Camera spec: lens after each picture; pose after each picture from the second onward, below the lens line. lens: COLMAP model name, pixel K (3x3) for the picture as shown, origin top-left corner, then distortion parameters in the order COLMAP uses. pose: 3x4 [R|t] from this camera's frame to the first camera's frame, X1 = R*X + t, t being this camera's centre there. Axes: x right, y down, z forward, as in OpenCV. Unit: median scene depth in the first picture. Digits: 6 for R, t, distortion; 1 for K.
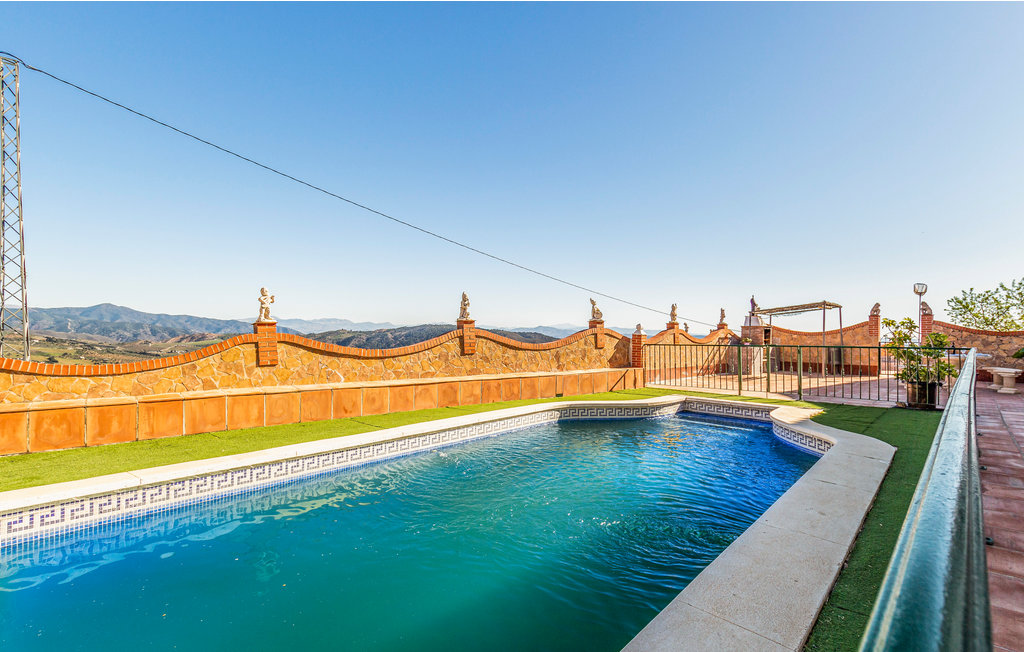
lens RADIAL K [[474.5, 0, 528.1], [0, 474.5, 320.3], [0, 0, 1]] dist [0.002064, 0.000319]
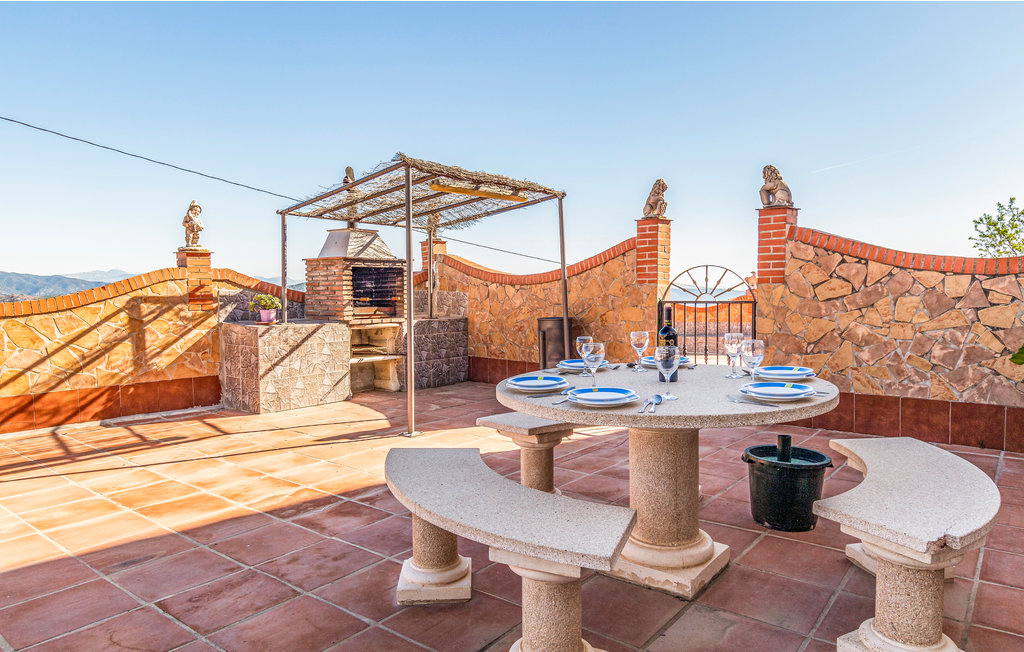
lens RADIAL K [[638.9, 0, 512.0], [0, 638.9, 326.0], [0, 0, 1]] dist [-0.004198, -0.001003]
pose [[0.997934, -0.017743, 0.061755, 0.594555], [0.012341, 0.996152, 0.086773, 0.022862], [-0.063057, -0.085832, 0.994312, 0.555852]]
